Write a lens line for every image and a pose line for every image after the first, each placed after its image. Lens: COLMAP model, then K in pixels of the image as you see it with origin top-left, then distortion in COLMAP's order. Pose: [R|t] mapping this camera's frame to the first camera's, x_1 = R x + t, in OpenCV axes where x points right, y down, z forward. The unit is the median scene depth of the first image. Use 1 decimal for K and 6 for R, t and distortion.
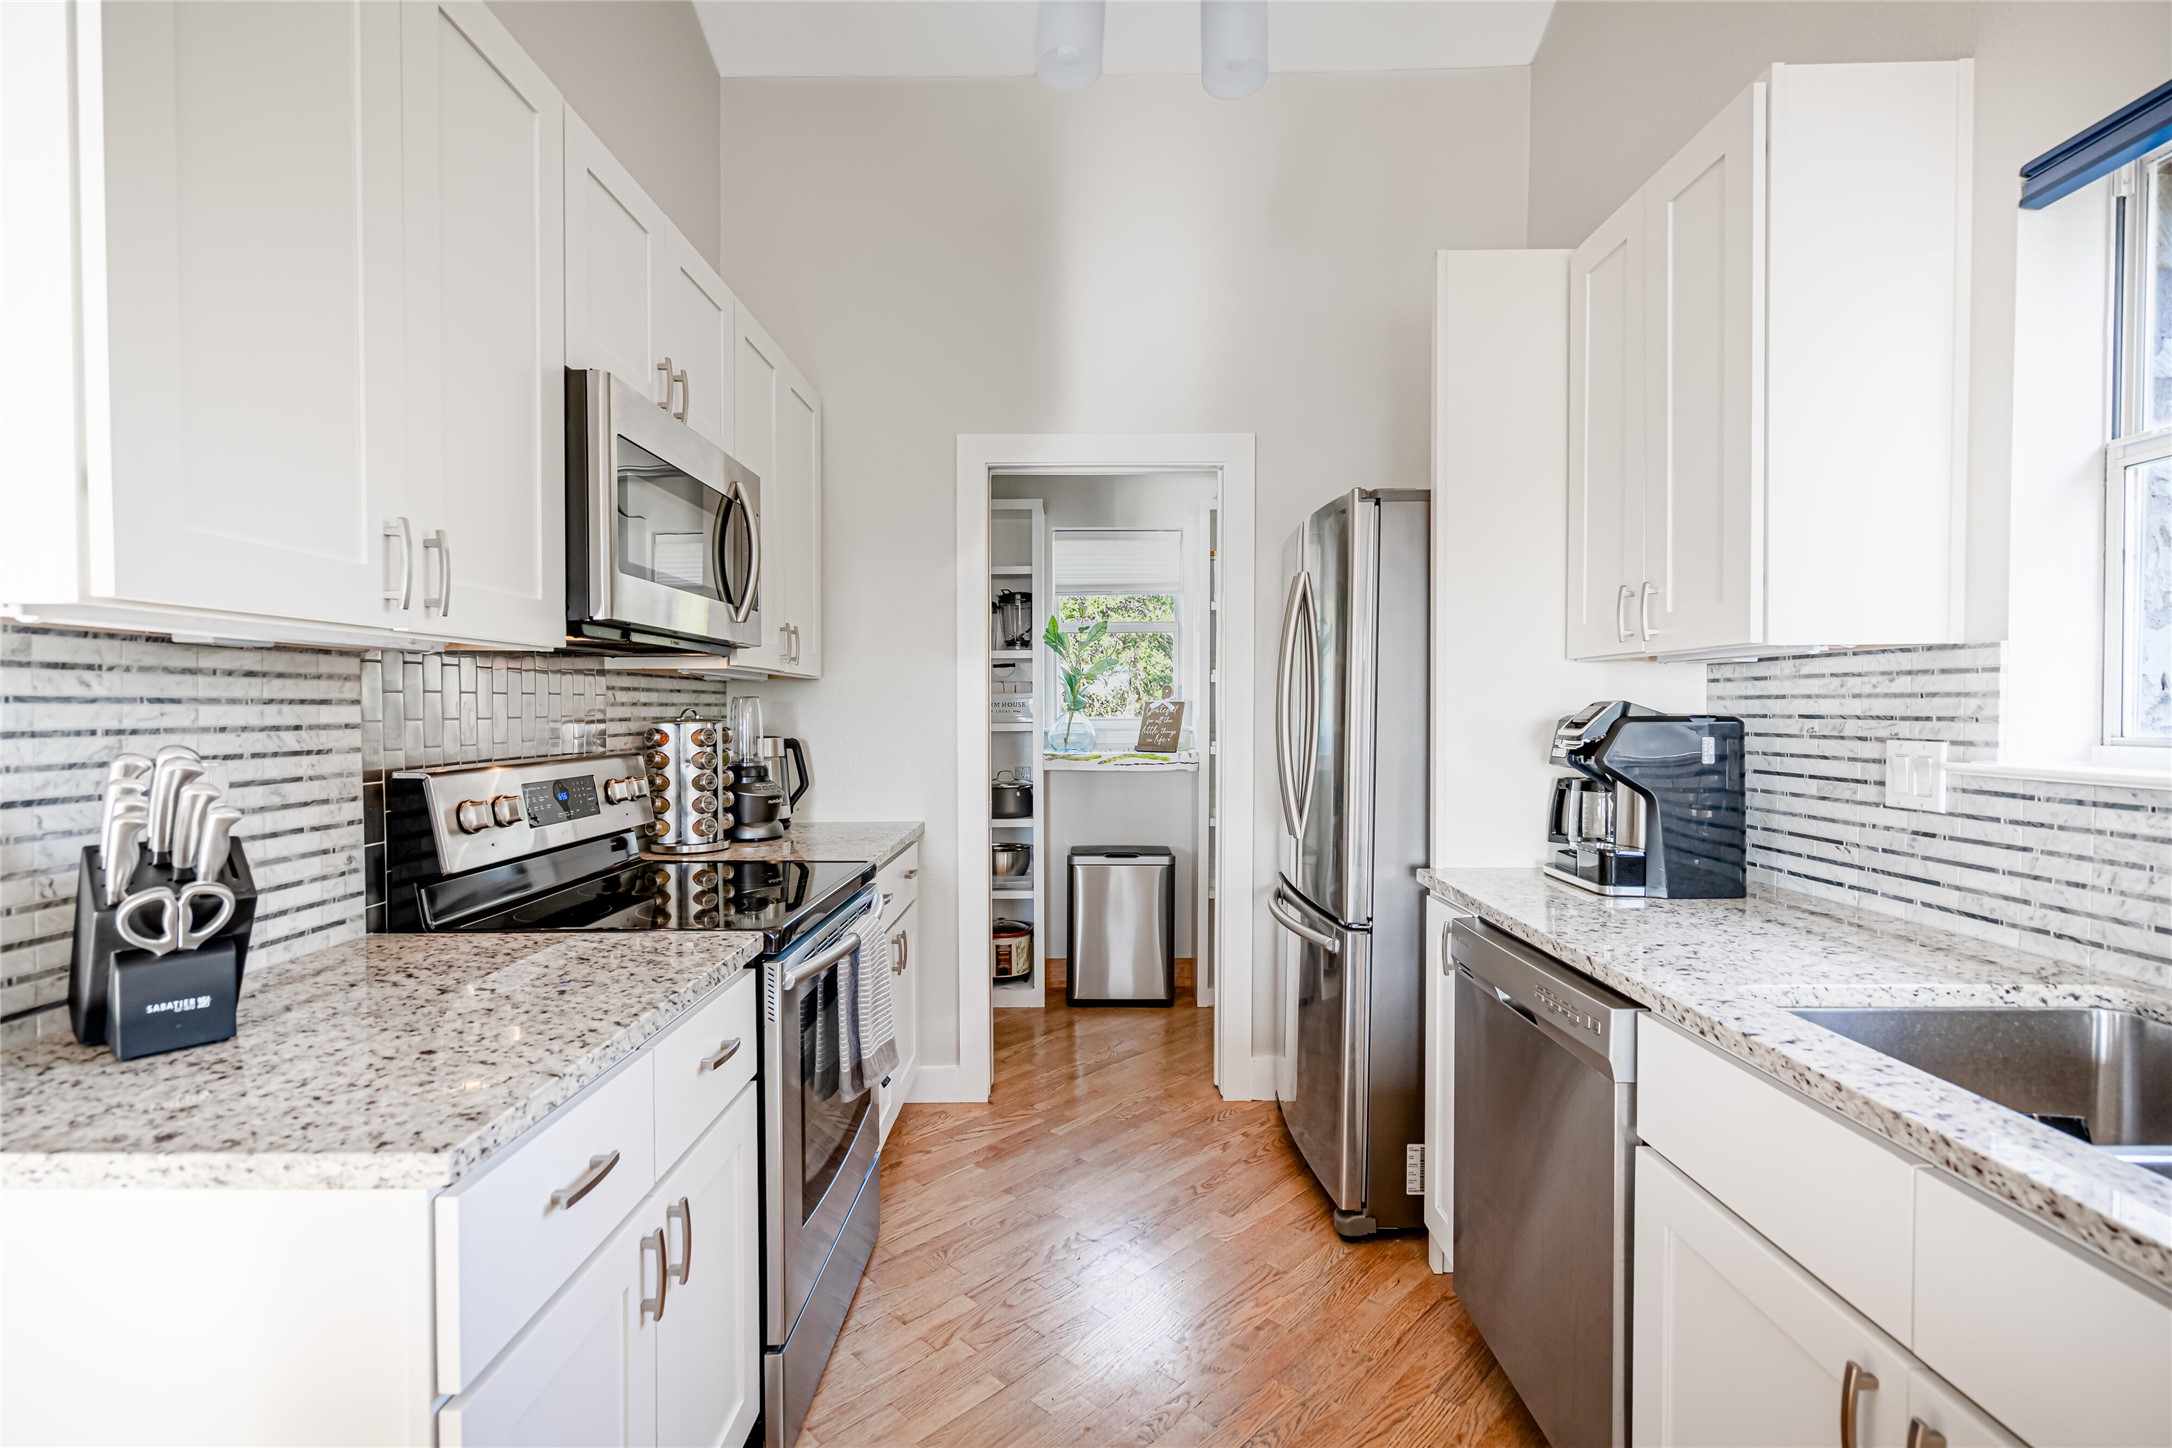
lens RADIAL K [[1001.8, 0, 1050.1], [0, 1001.8, 734.6], [0, 0, 1]] dist [-0.002997, 0.000435]
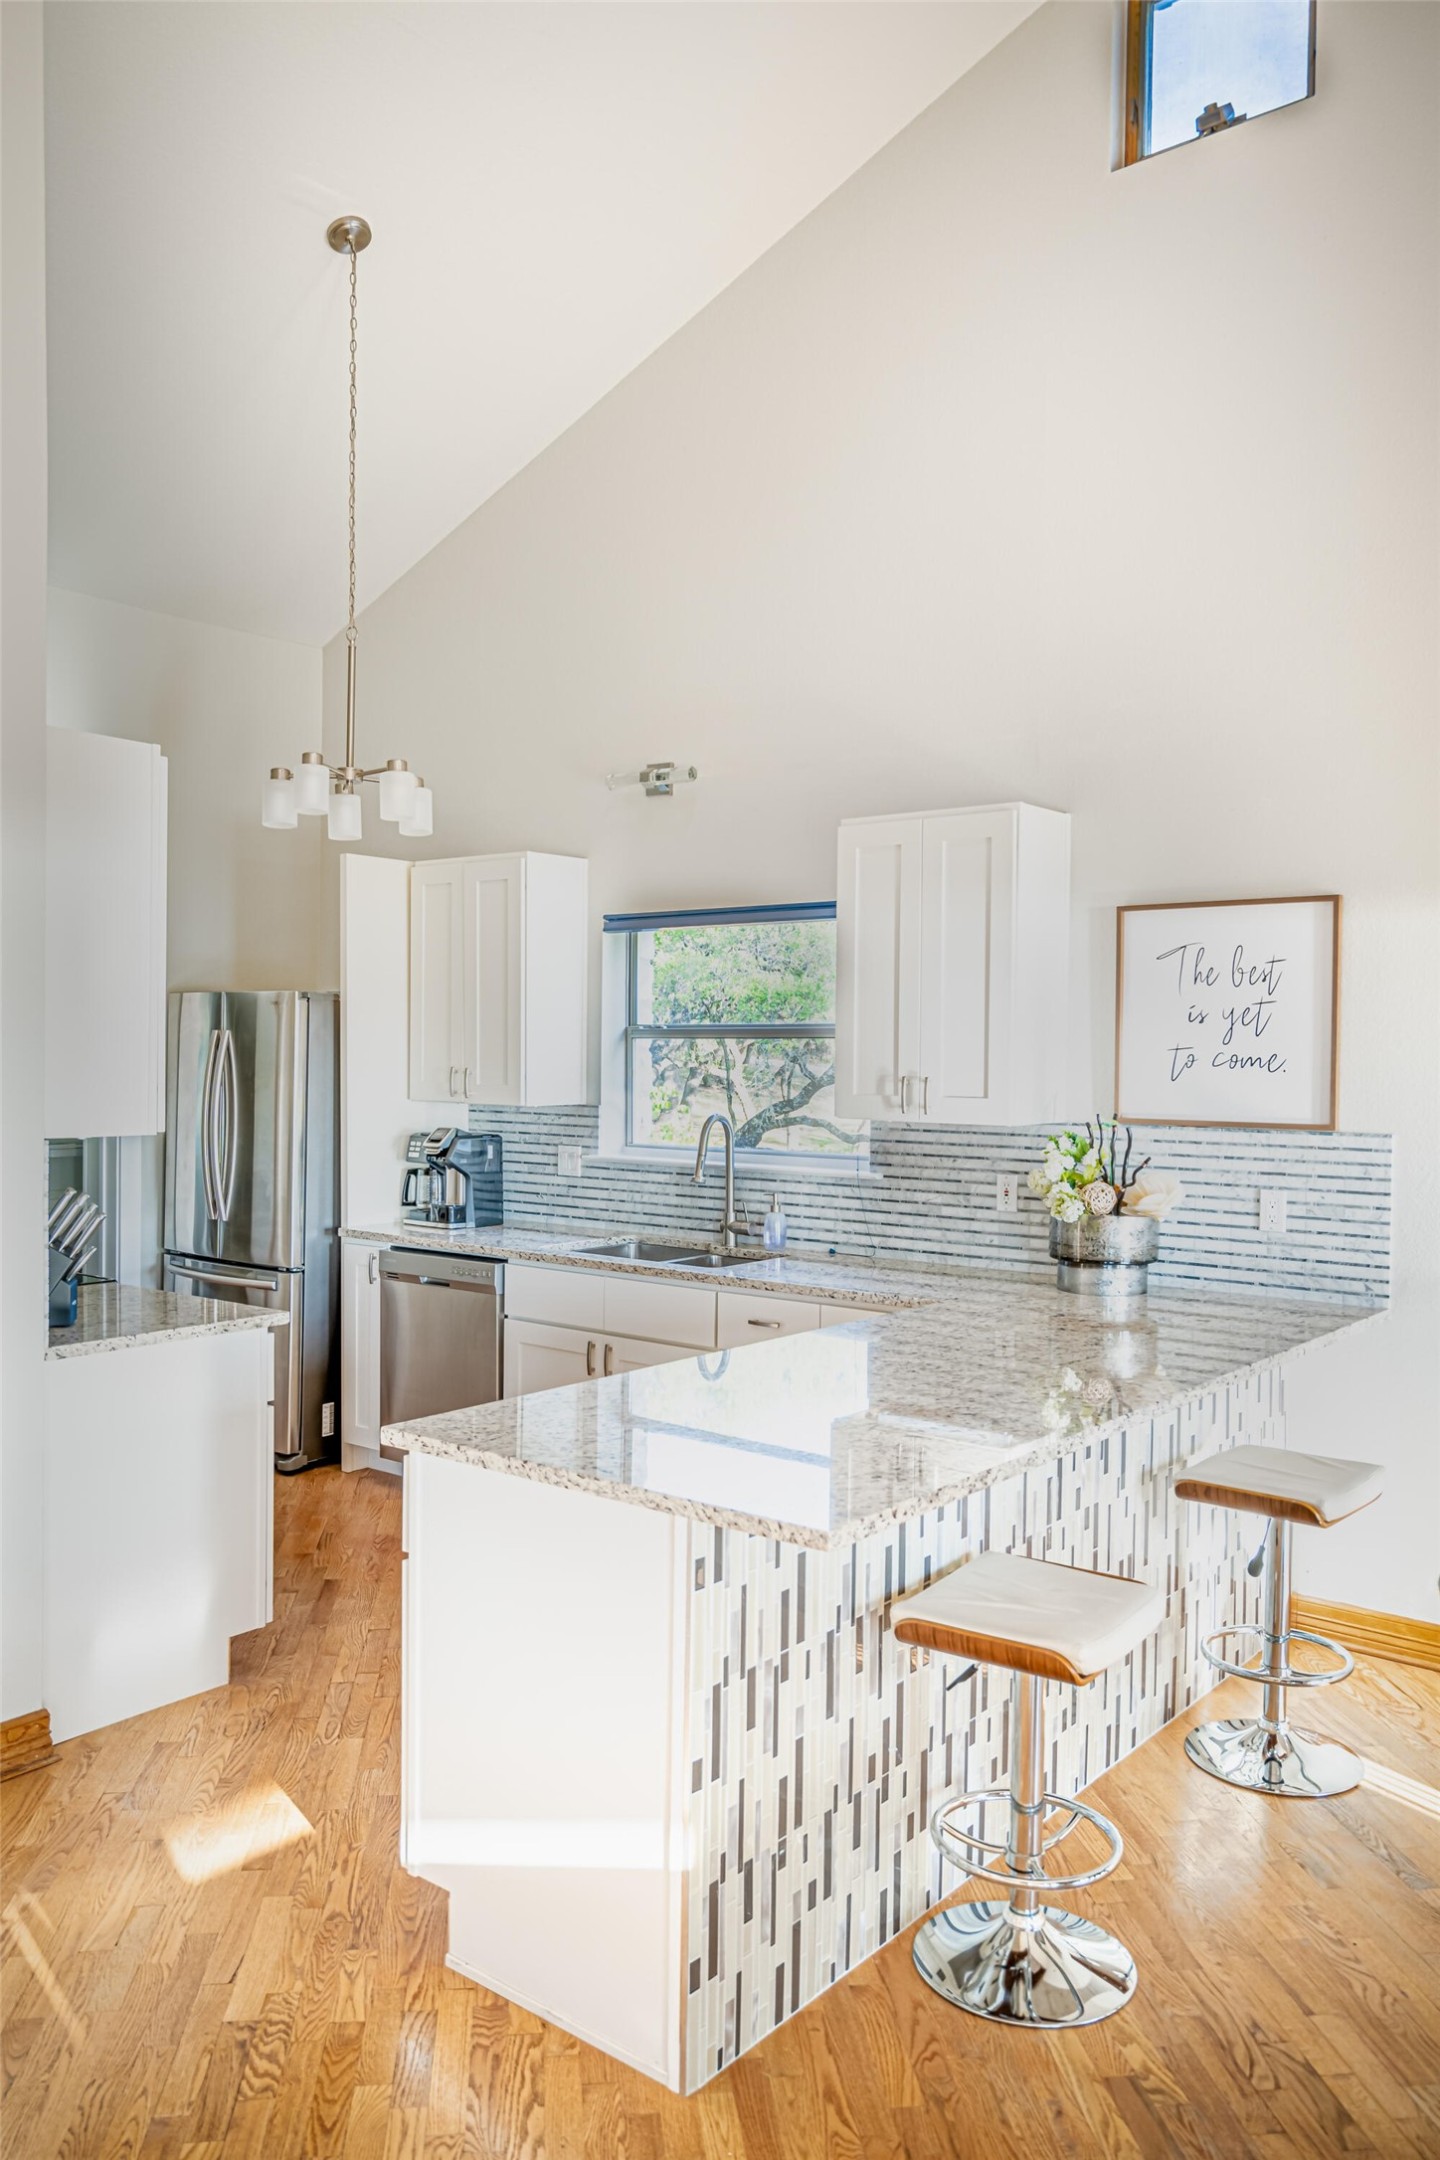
lens RADIAL K [[1599.9, 0, 719.9], [0, 1599.9, 1082.9], [0, 0, 1]] dist [0.007302, 0.001792]
pose [[0.606959, -0.002201, 0.794730, -1.673776], [0.007967, 0.999963, -0.003315, -0.111825], [-0.794693, 0.008343, 0.606954, -1.364989]]
